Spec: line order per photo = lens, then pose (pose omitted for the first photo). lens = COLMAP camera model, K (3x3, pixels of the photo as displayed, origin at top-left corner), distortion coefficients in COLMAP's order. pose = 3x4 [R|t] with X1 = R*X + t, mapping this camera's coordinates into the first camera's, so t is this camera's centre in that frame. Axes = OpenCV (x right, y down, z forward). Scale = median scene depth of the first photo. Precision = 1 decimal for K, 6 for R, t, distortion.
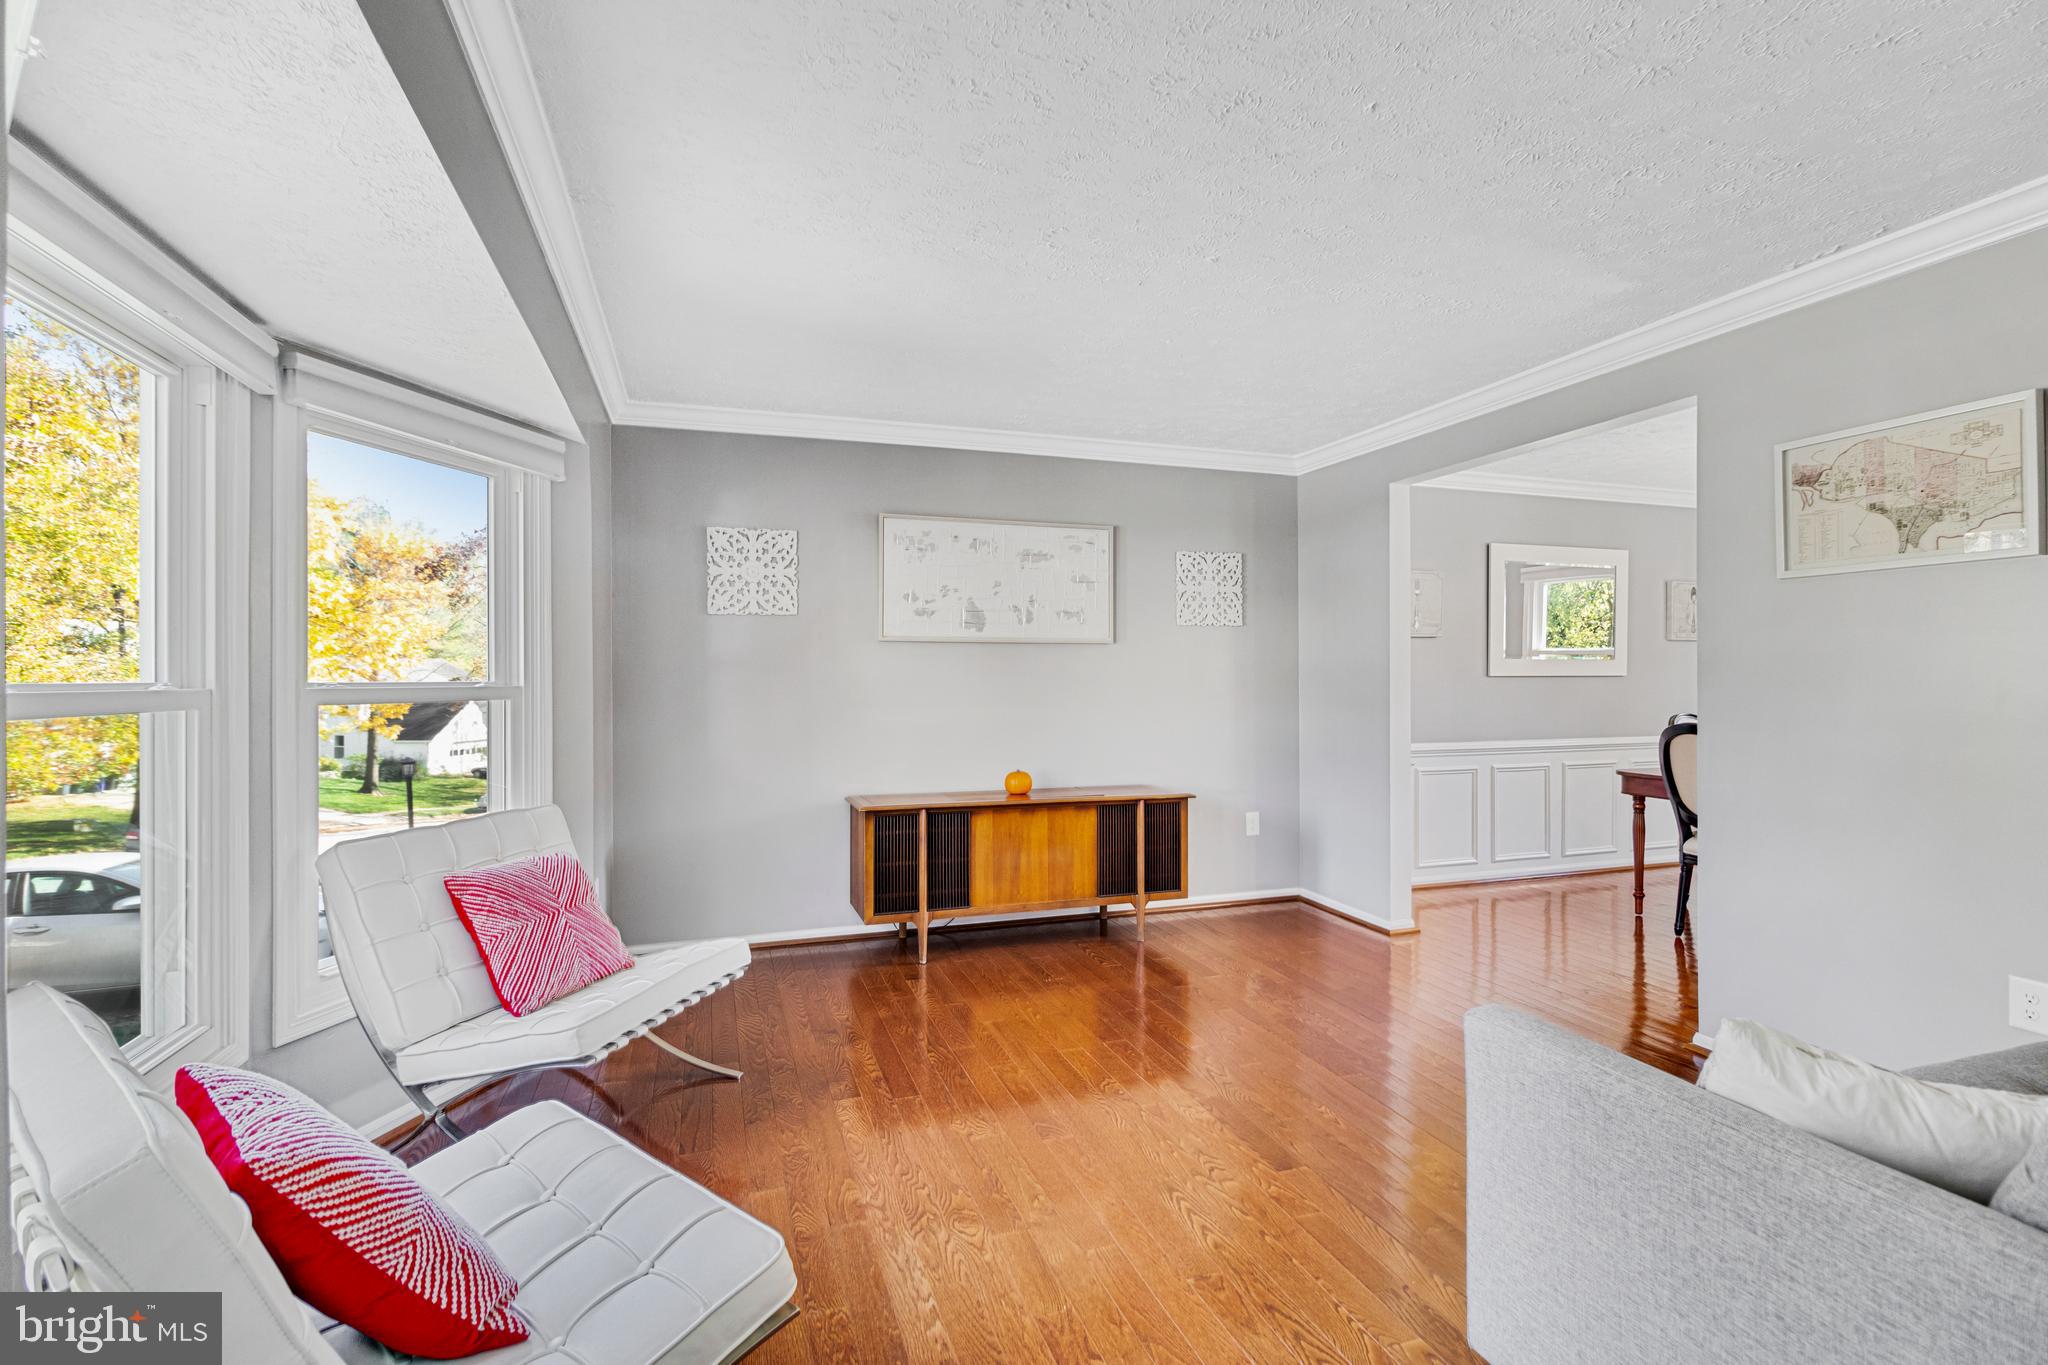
lens RADIAL K [[944.5, 0, 1045.9], [0, 944.5, 677.4], [0, 0, 1]] dist [-0.001137, 0.000003]
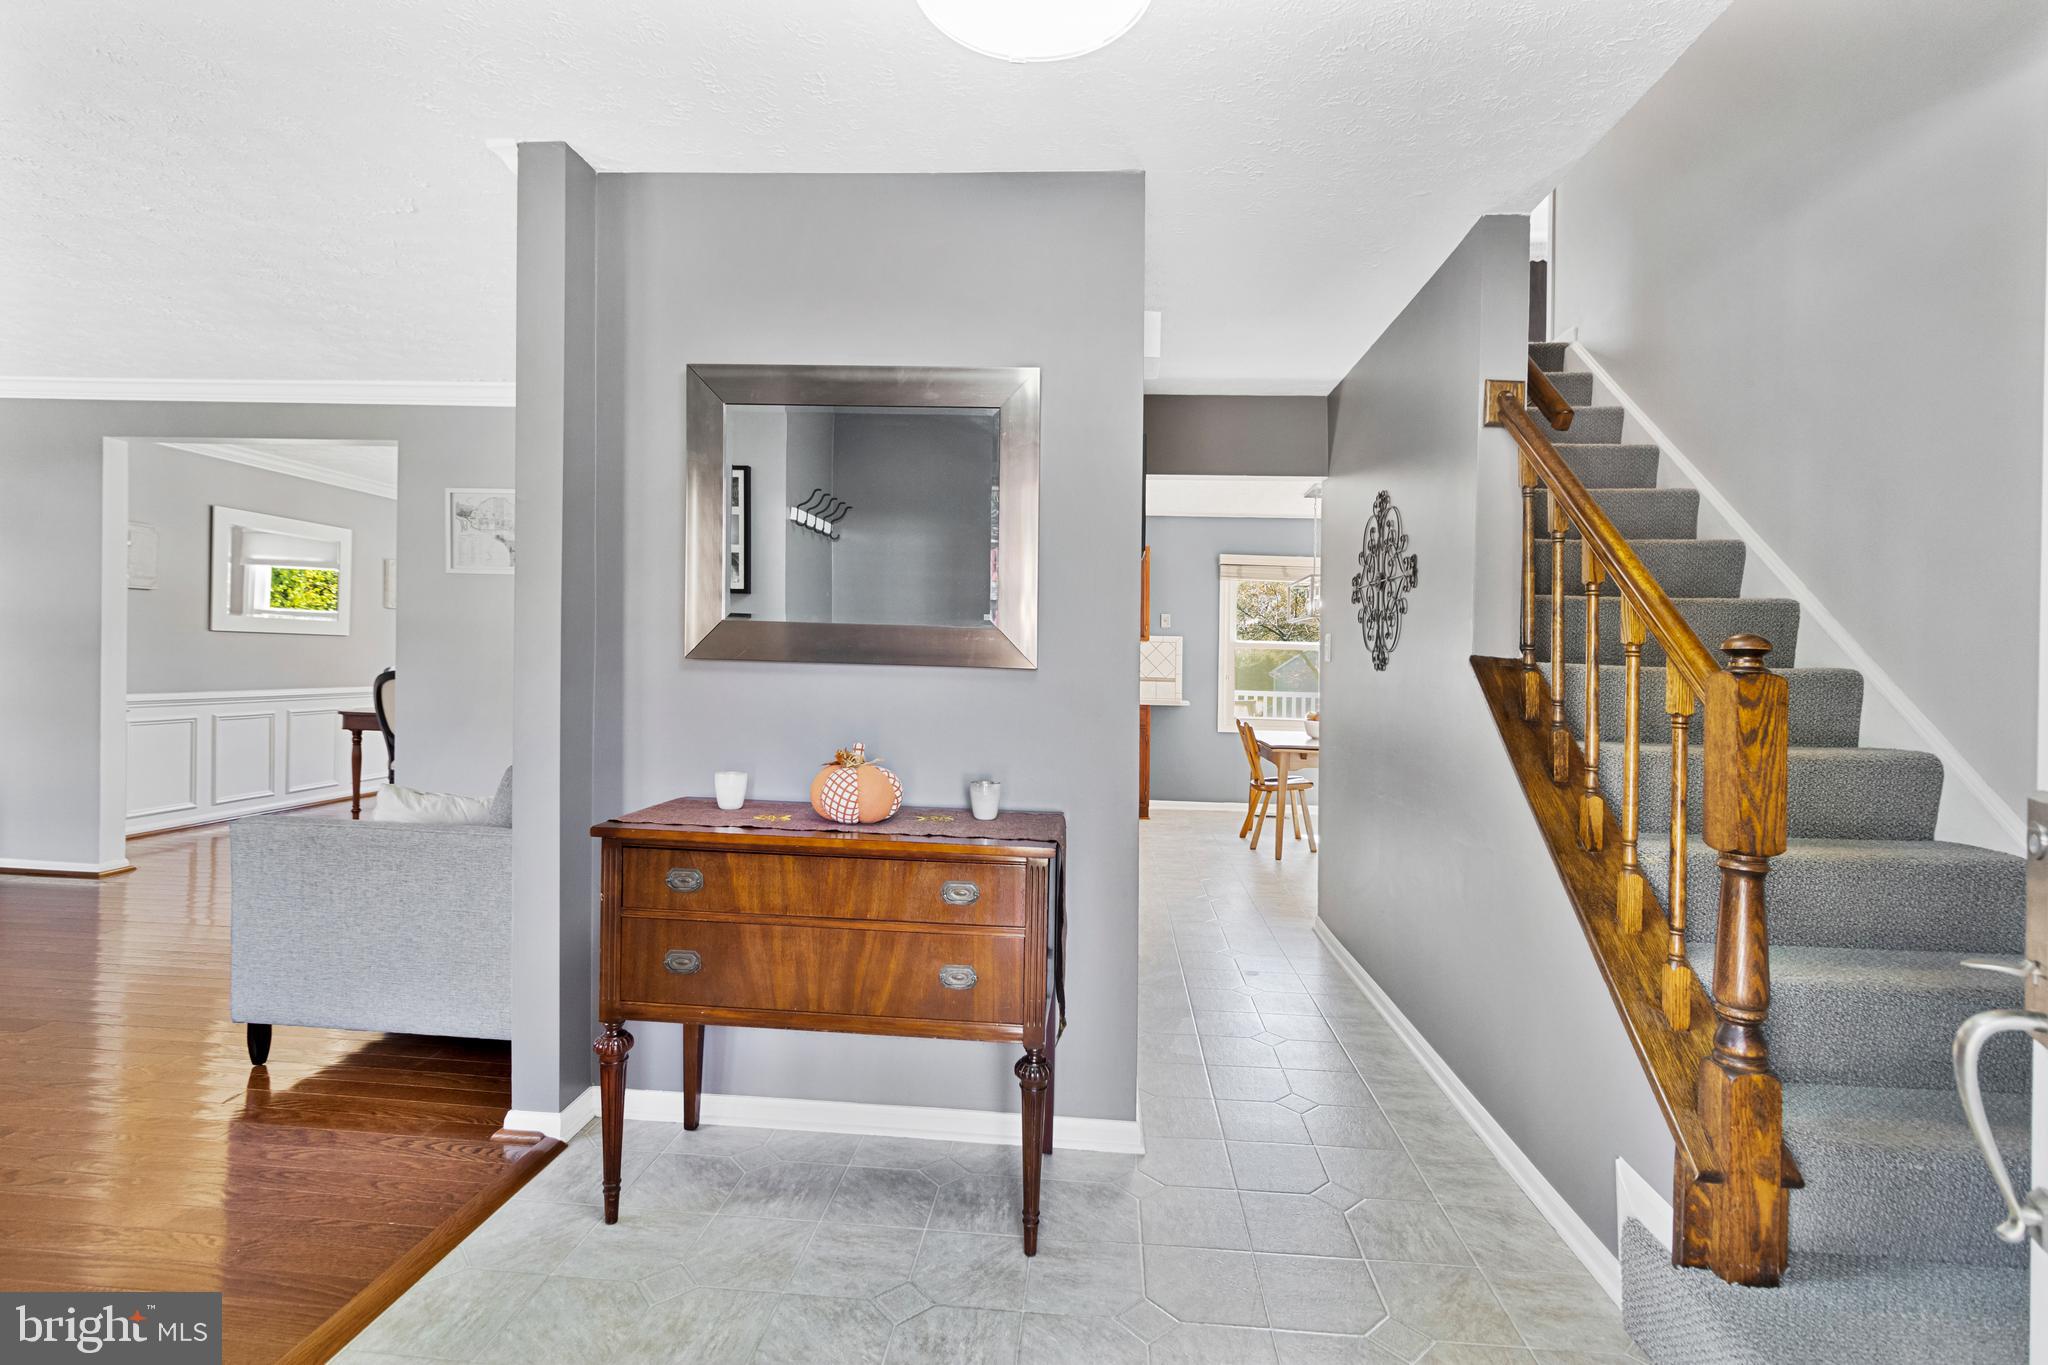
lens RADIAL K [[944.5, 0, 1045.9], [0, 944.5, 677.4], [0, 0, 1]] dist [-0.001137, 0.000003]
pose [[0.379166, -0.005268, 0.925314, -0.186491], [-0.026428, 0.999514, 0.016519, 0.010695], [-0.924951, -0.030717, 0.378842, -0.323006]]
